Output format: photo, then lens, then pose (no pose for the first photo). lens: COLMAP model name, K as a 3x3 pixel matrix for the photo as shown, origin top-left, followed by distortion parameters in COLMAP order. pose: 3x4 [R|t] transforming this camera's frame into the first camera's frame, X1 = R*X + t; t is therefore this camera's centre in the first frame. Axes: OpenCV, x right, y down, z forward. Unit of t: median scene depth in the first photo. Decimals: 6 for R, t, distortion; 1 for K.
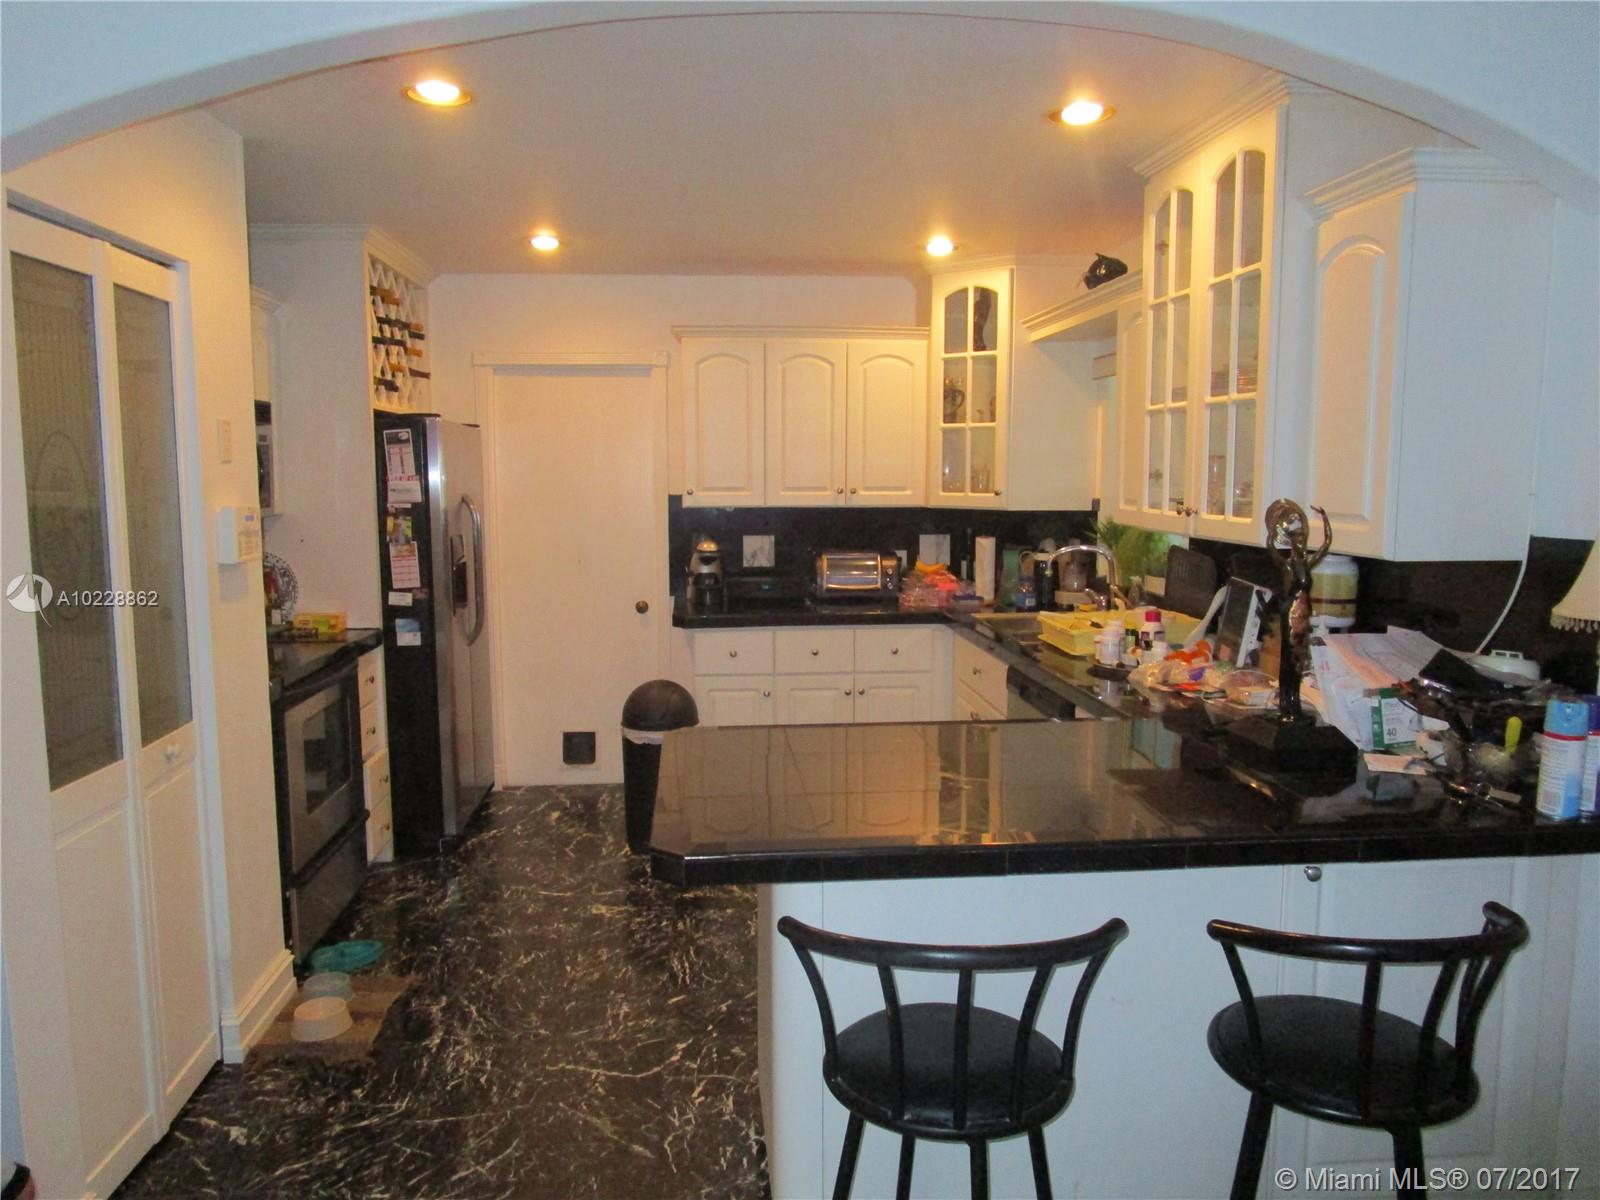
lens RADIAL K [[1134.9, 0, 803.9], [0, 1134.9, 599.5], [0, 0, 1]] dist [-0.006641, -0.002737]
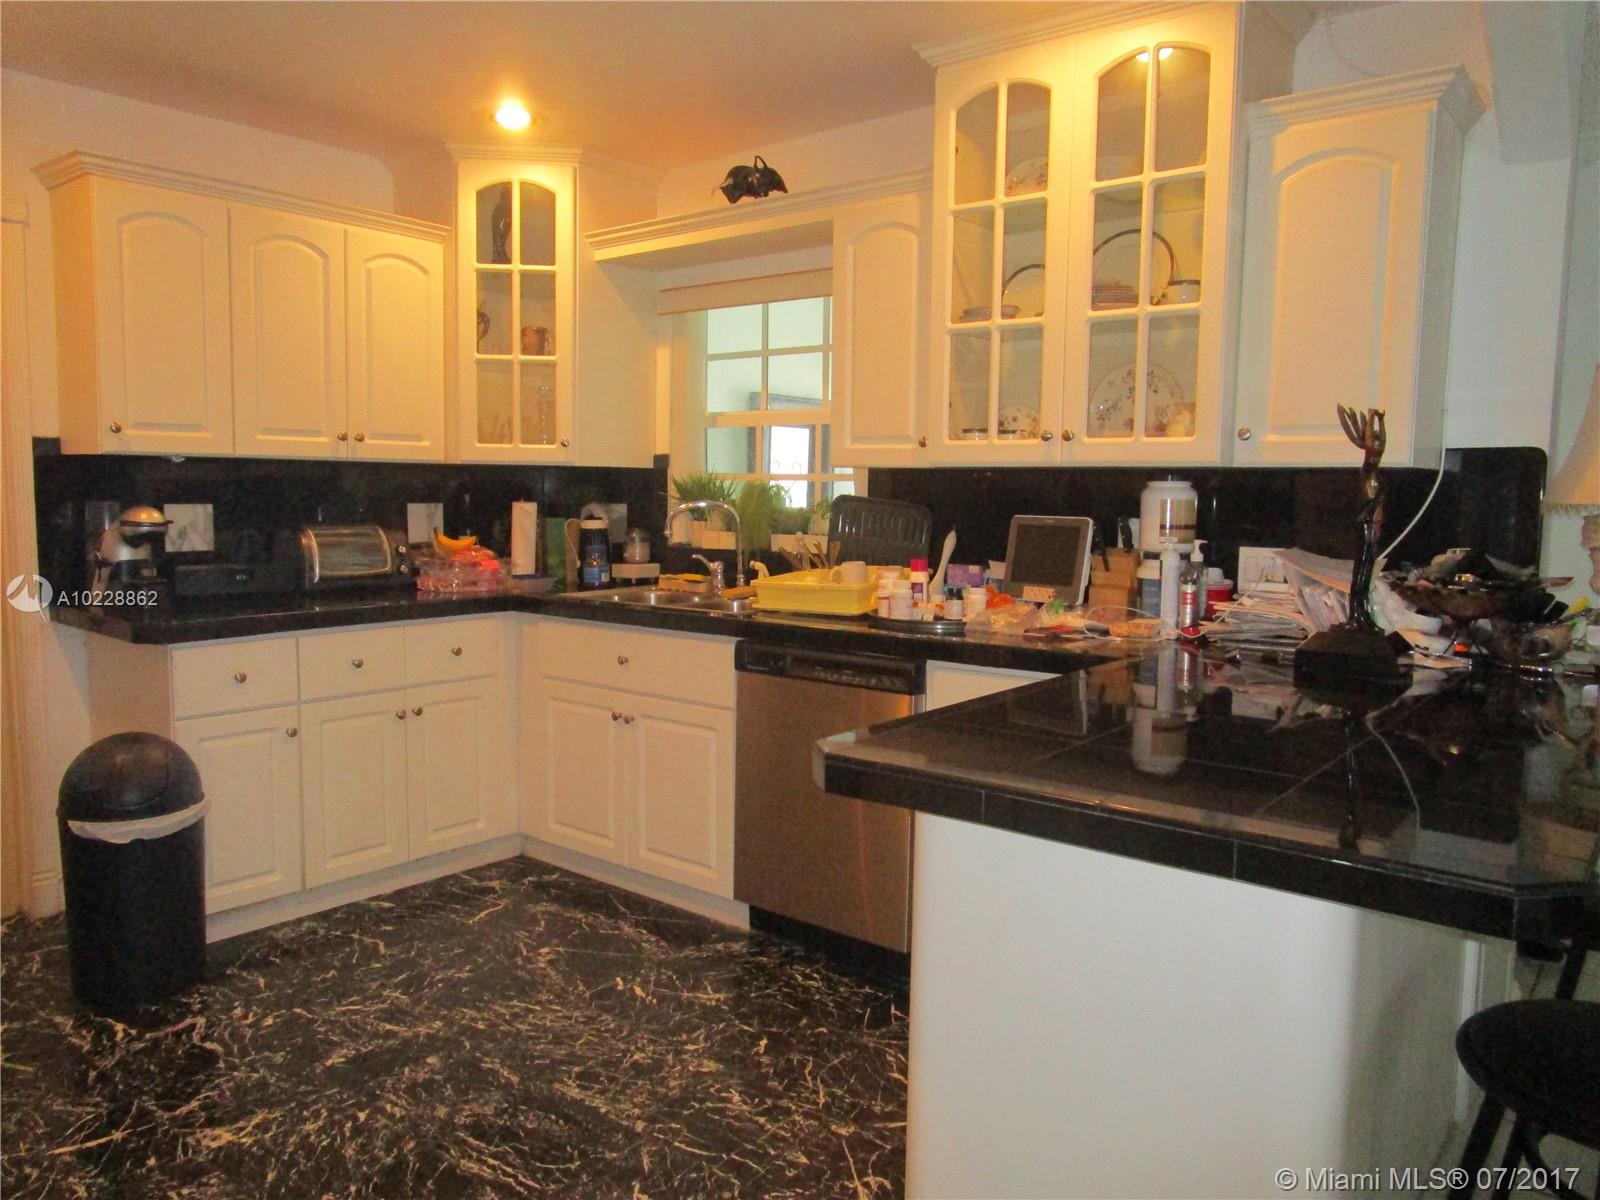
lens RADIAL K [[1134.9, 0, 798.0], [0, 1134.9, 596.8], [0, 0, 1]] dist [-0.006641, -0.002737]
pose [[0.706103, -0.060975, 0.705479, -0.283323], [0.069687, 0.997433, 0.016460, 0.012818], [-0.704672, 0.037540, 0.708539, 0.308699]]
